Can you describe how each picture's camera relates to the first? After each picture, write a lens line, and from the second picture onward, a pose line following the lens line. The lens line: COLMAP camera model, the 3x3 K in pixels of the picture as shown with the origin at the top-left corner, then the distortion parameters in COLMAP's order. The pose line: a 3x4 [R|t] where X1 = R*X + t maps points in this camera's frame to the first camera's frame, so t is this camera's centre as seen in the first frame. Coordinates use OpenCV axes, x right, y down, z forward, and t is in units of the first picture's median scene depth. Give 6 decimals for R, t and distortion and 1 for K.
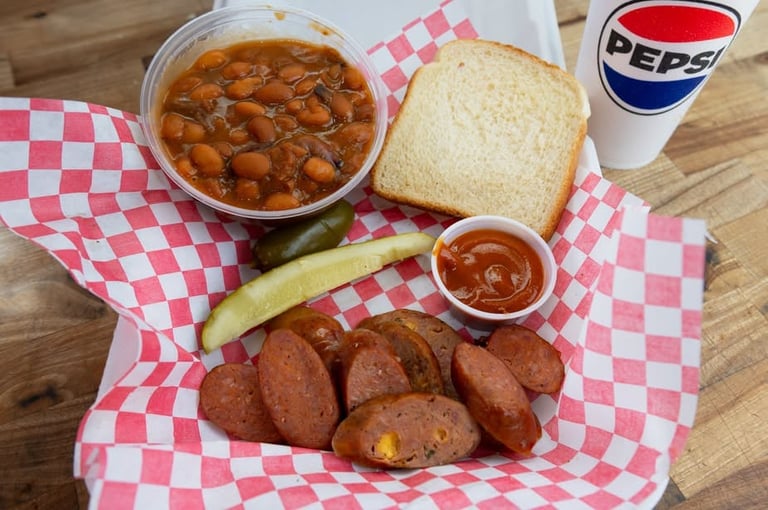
lens RADIAL K [[430.3, 0, 384.0], [0, 430.3, 255.0], [0, 0, 1]] dist [-0.001132, -0.001312]
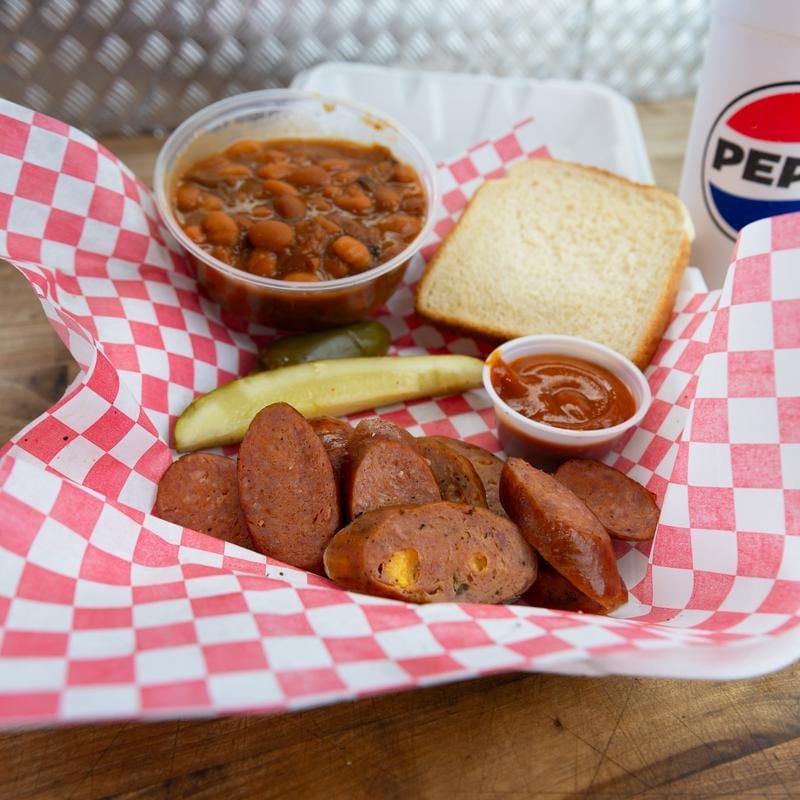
lens RADIAL K [[535.8, 0, 400.0], [0, 535.8, 400.0], [0, 0, 1]] dist [-0.003307, -0.003333]
pose [[0.994161, 0.081476, -0.070751, 0.036314], [-0.094340, 0.974551, -0.203347, 0.285166], [0.052382, 0.208835, 0.976547, 0.074250]]
